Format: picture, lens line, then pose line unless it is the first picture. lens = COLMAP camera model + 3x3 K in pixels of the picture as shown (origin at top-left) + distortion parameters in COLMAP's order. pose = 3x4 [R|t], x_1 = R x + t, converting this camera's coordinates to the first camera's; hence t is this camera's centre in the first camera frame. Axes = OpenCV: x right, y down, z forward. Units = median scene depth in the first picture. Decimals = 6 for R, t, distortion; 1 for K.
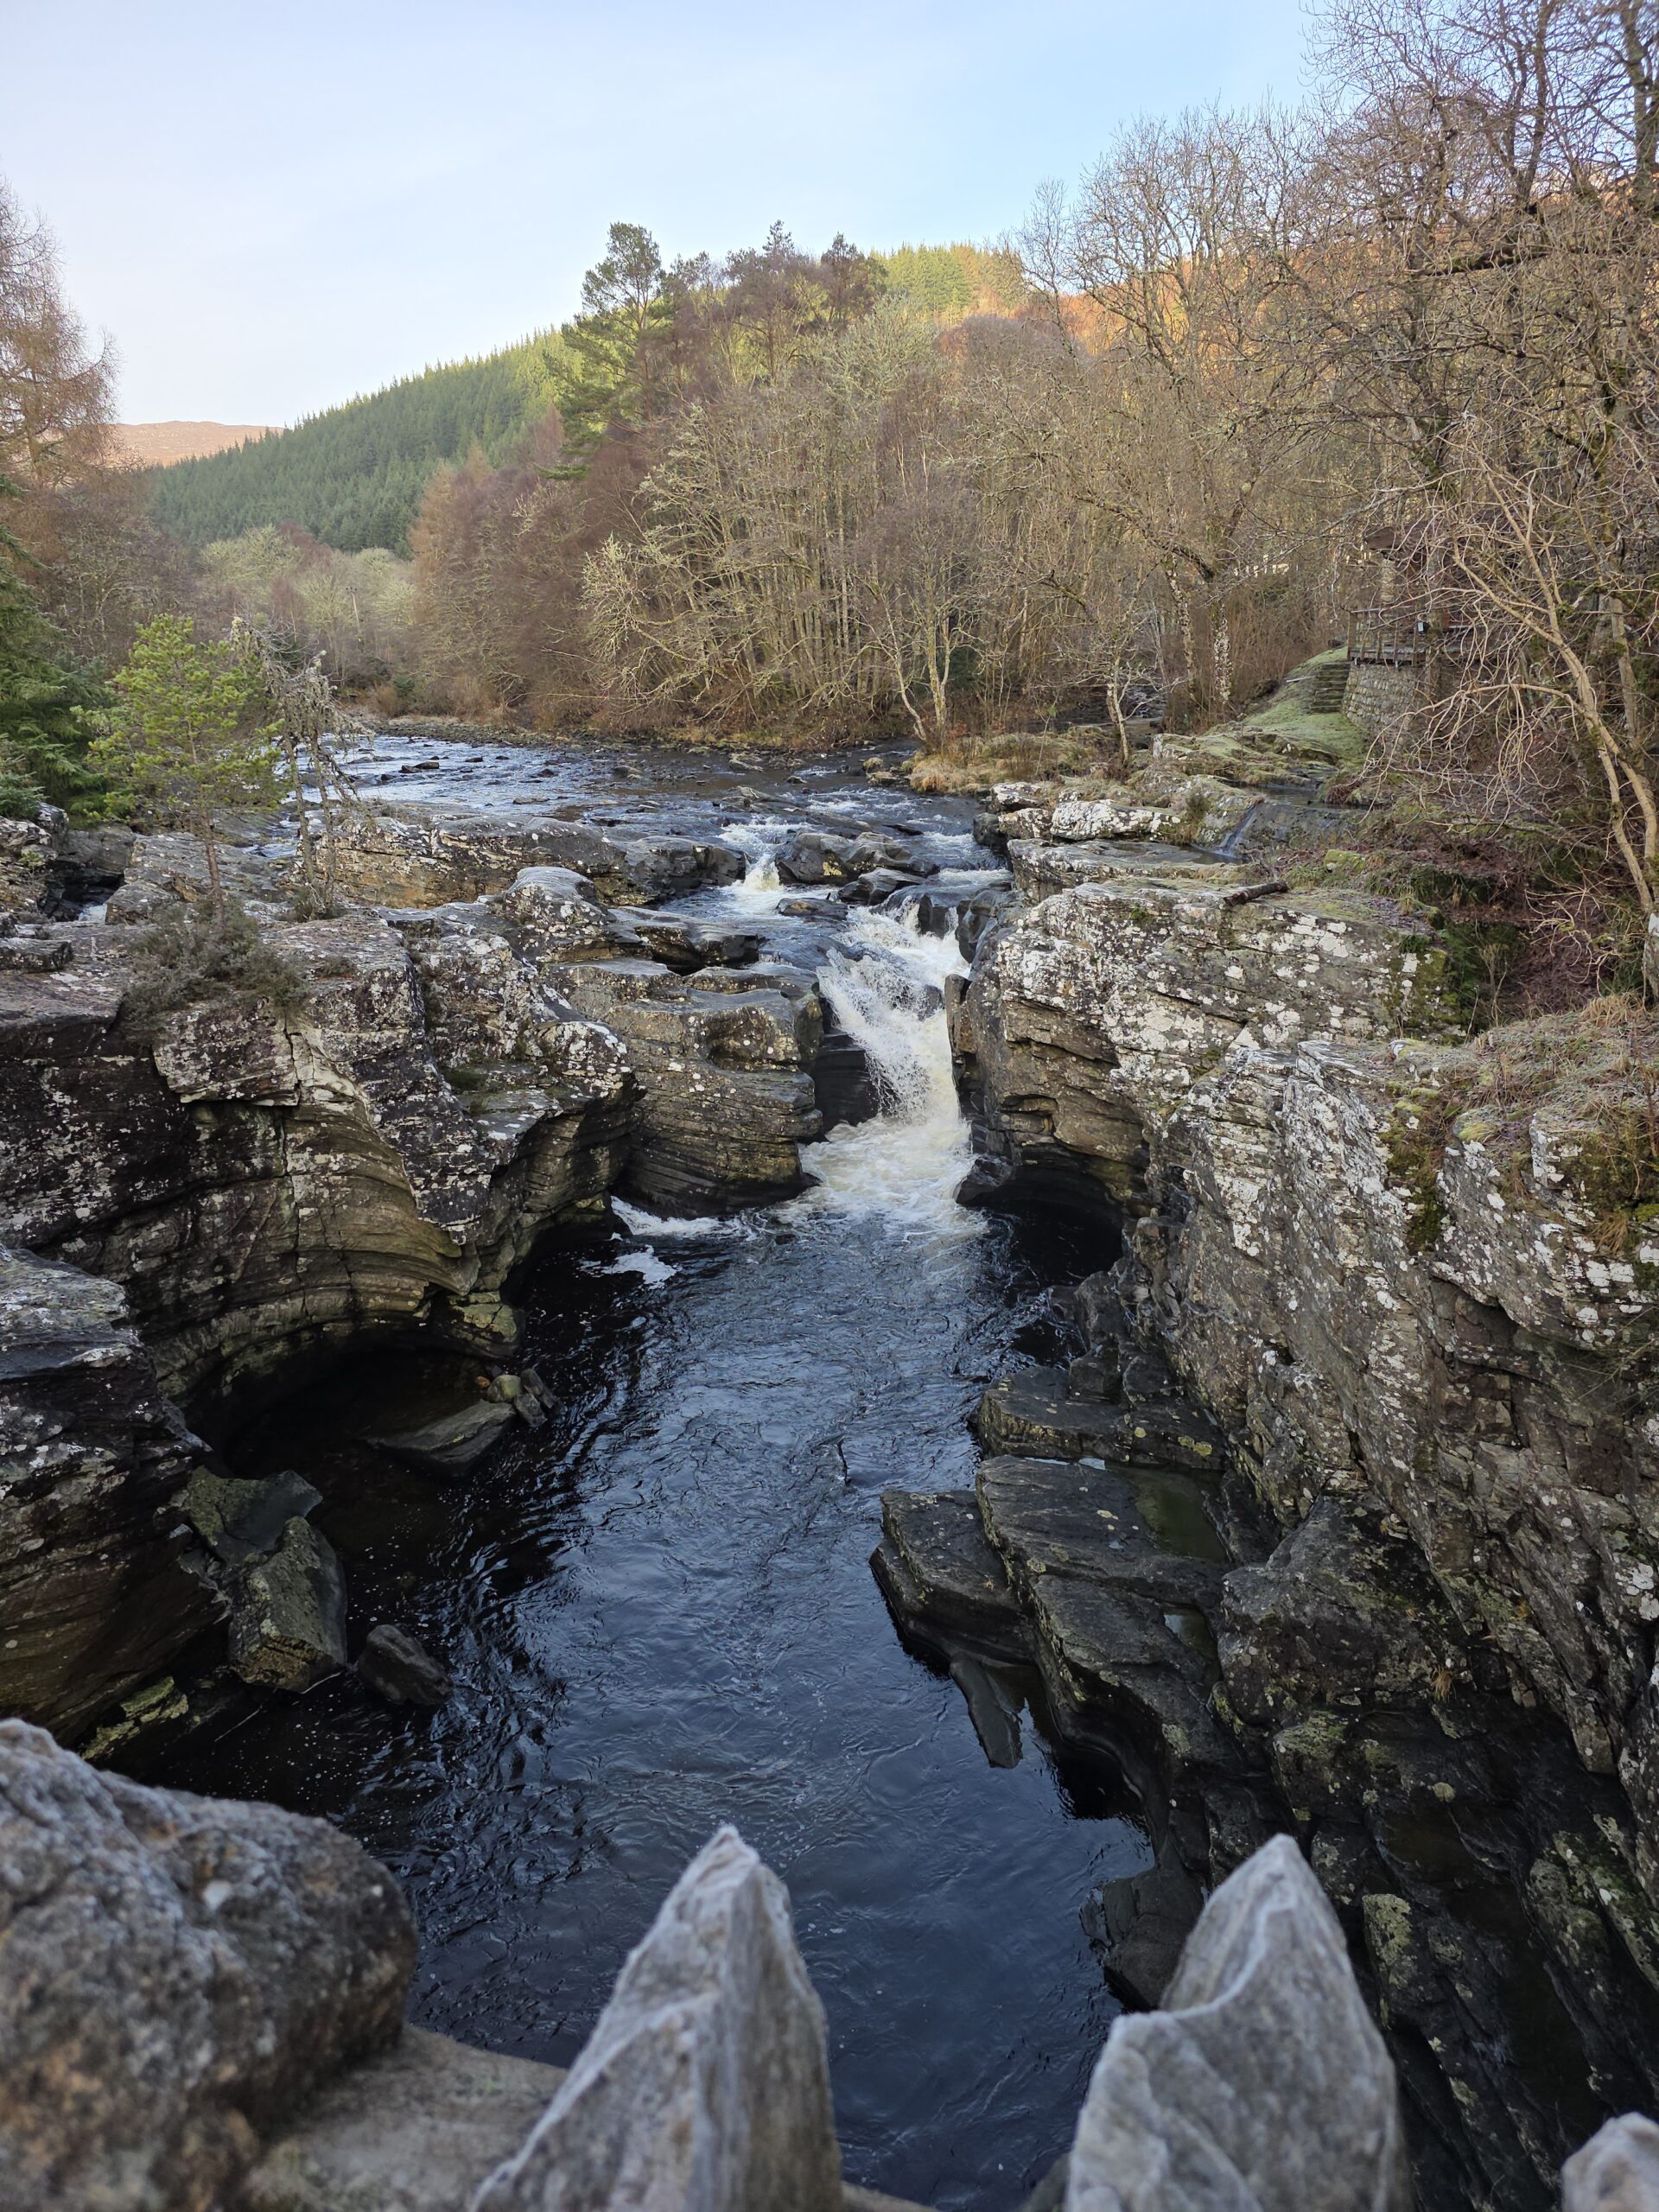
lens RADIAL K [[1465.3, 0, 835.0], [0, 1465.3, 1108.1], [0, 0, 1]] dist [0.096417, -0.049760]
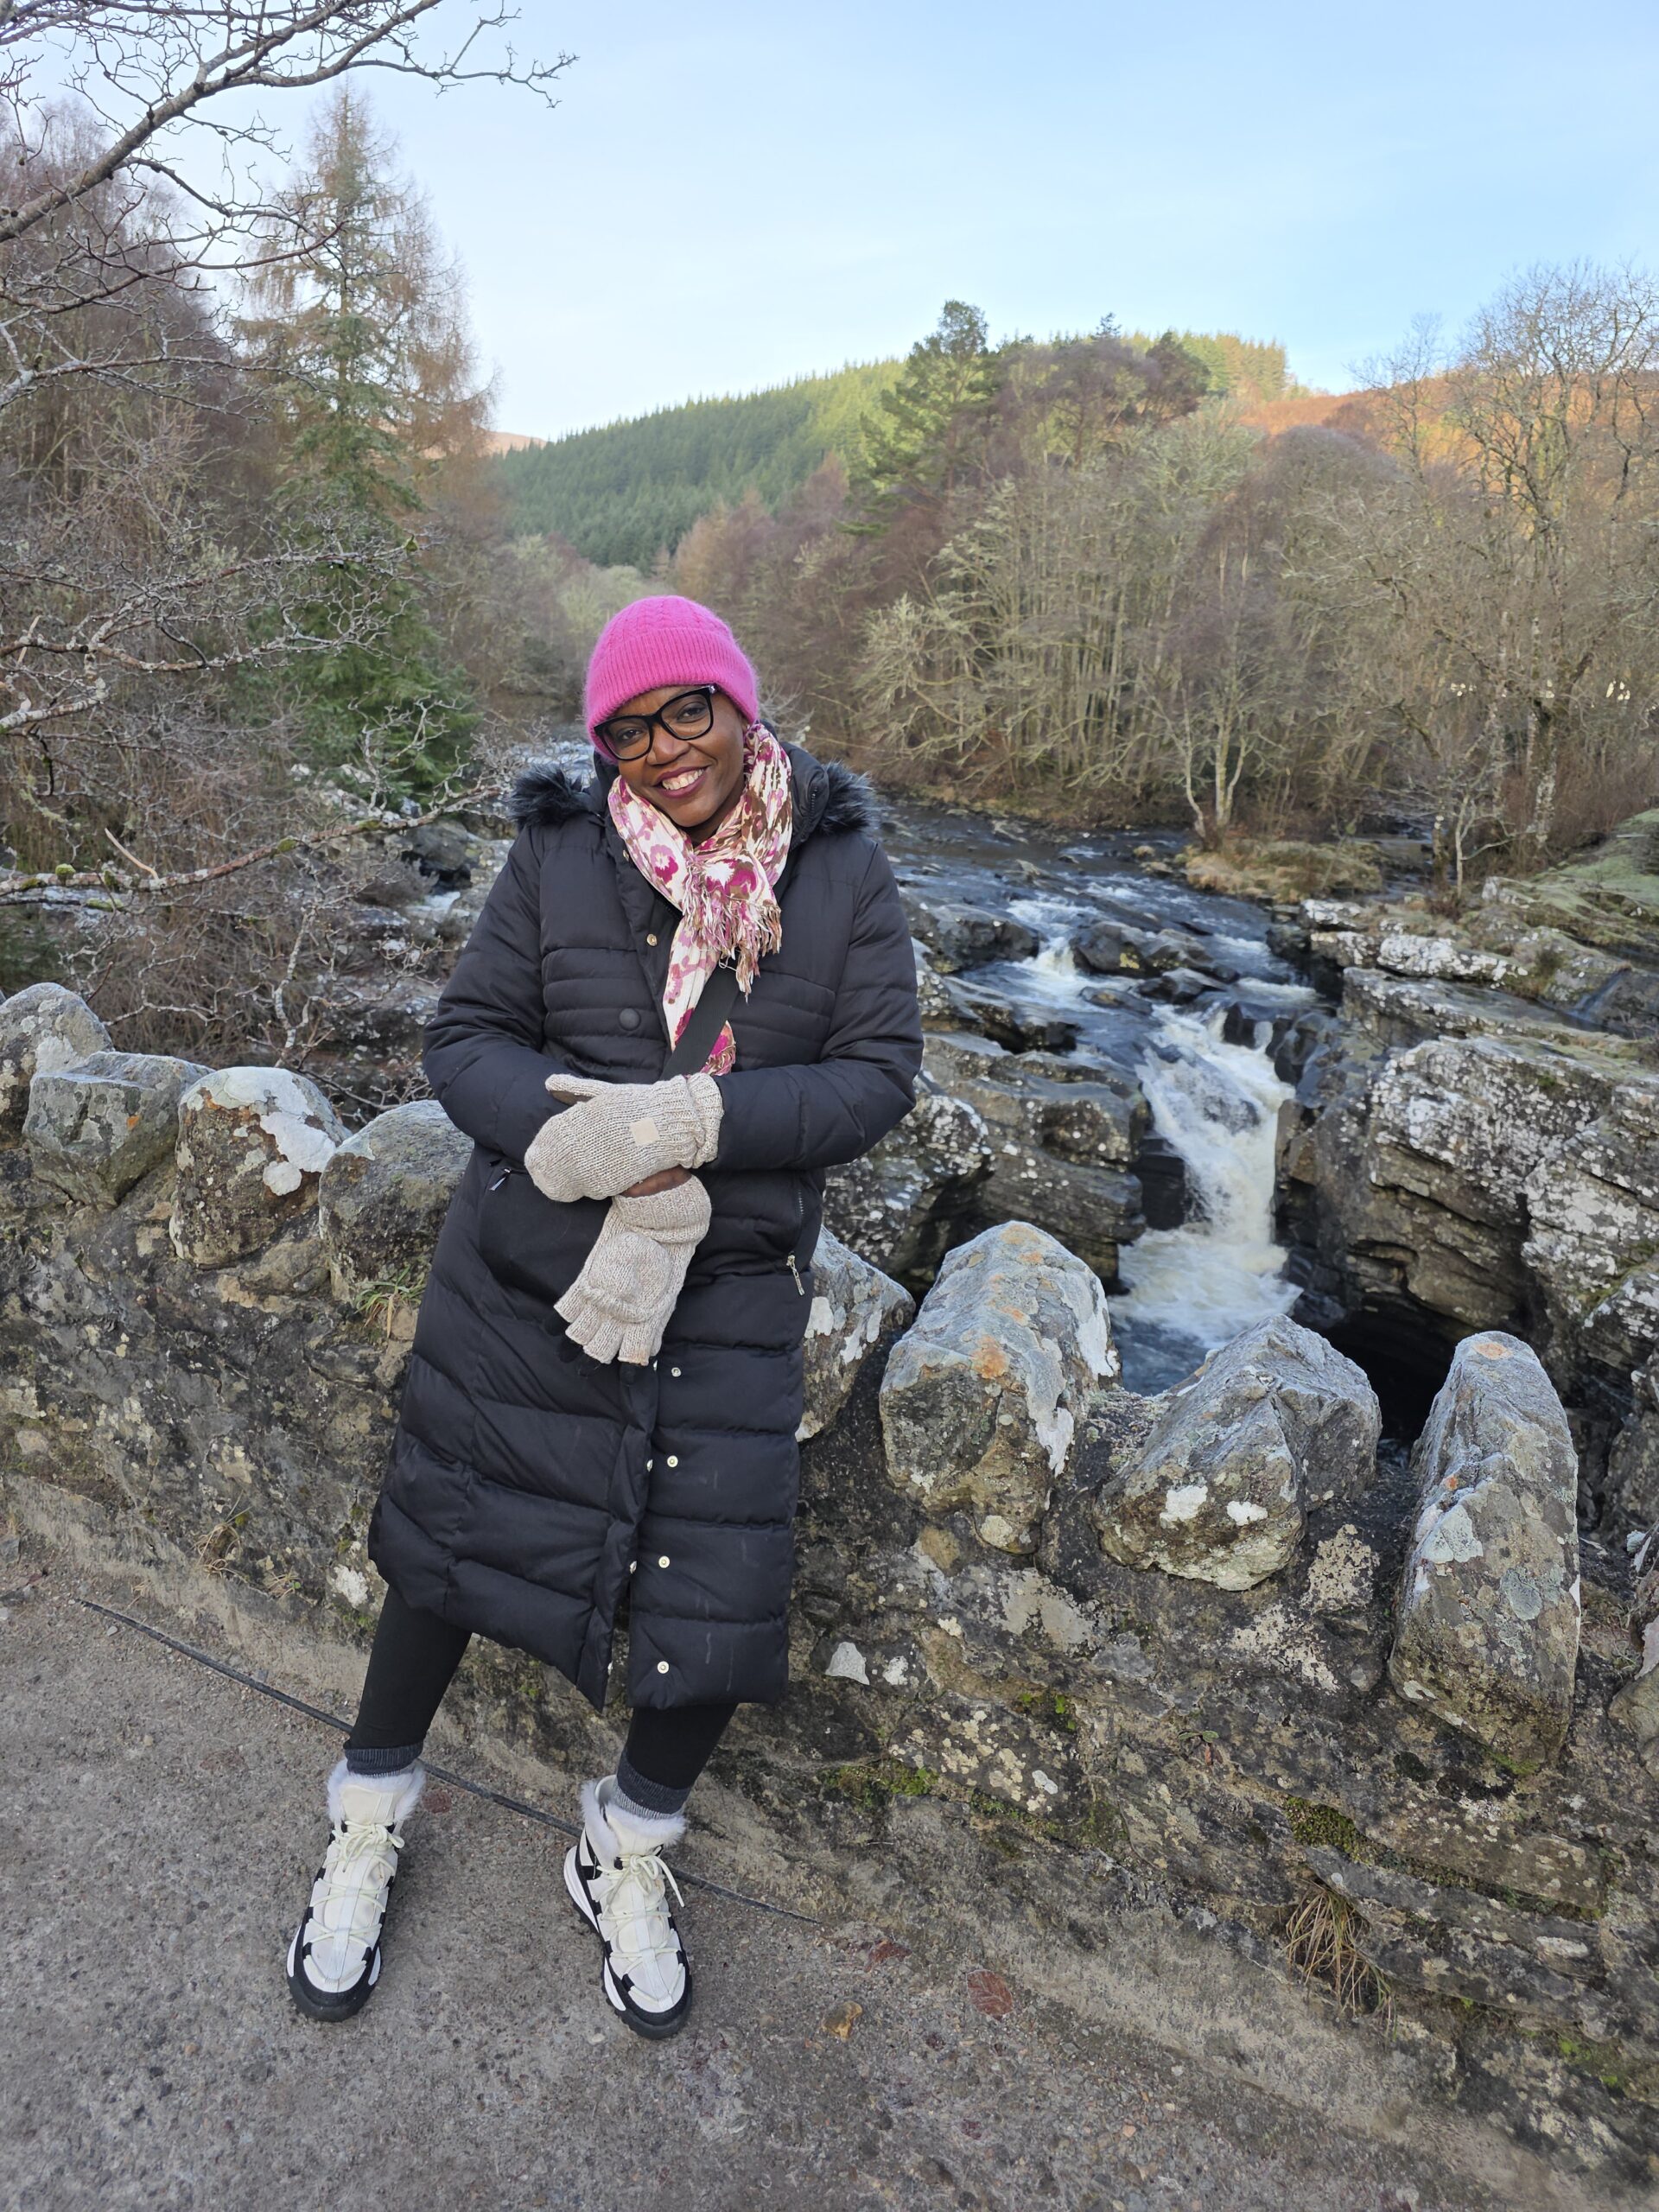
lens RADIAL K [[1465.3, 0, 819.8], [0, 1465.3, 1096.0], [0, 0, 1]] dist [0.096417, -0.049760]
pose [[0.981715, 0.158534, -0.105367, -0.157779], [-0.162412, 0.986290, -0.029248, -0.015297], [0.099285, 0.045826, 0.994003, -0.027887]]
